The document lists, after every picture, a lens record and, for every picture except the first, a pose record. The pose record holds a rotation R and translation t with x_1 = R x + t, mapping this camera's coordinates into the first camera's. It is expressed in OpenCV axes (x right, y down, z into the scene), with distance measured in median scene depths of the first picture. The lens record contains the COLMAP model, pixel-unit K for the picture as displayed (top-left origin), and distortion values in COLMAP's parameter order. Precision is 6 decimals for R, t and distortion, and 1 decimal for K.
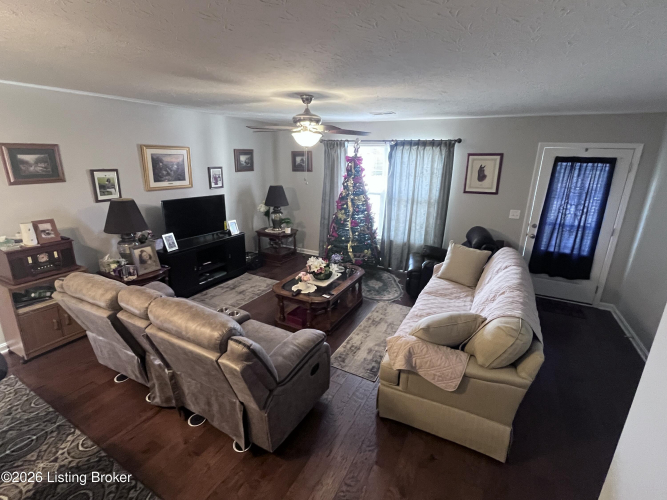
lens RADIAL K [[320.2, 0, 334.5], [0, 320.2, 250.7], [0, 0, 1]] dist [0.005859, -0.000281]
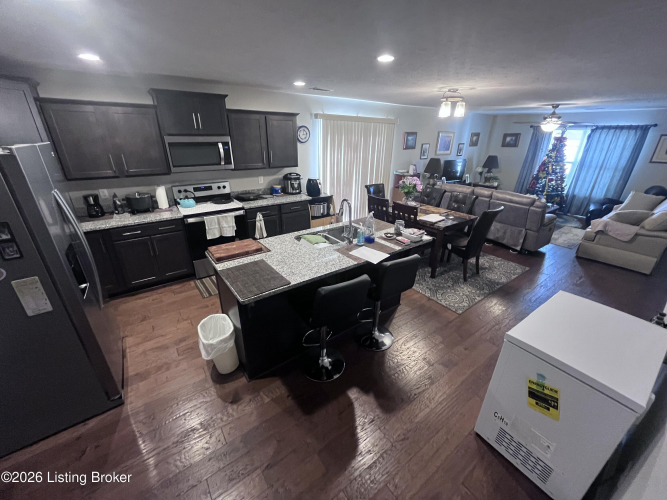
lens RADIAL K [[271.5, 0, 335.7], [0, 271.5, 247.9], [0, 0, 1]] dist [-0.000294, 0.000398]
pose [[0.902475, 0.160493, -0.399727, -0.319899], [-0.118864, 0.984752, 0.127022, 0.208755], [0.414018, -0.067120, 0.907791, -0.717530]]
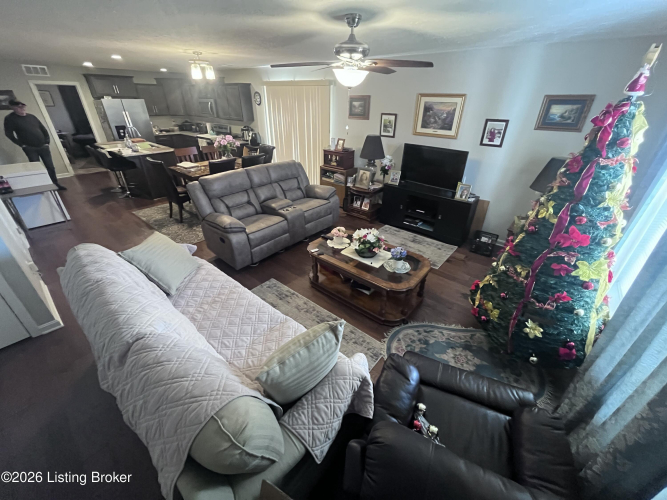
lens RADIAL K [[271.5, 0, 334.4], [0, 271.5, 251.2], [0, 0, 1]] dist [-0.000294, 0.000398]
pose [[-0.214613, 0.457066, -0.863152, 0.505365], [-0.298924, 0.810599, 0.503562, -0.220019], [0.929831, 0.366088, -0.037337, 0.786412]]
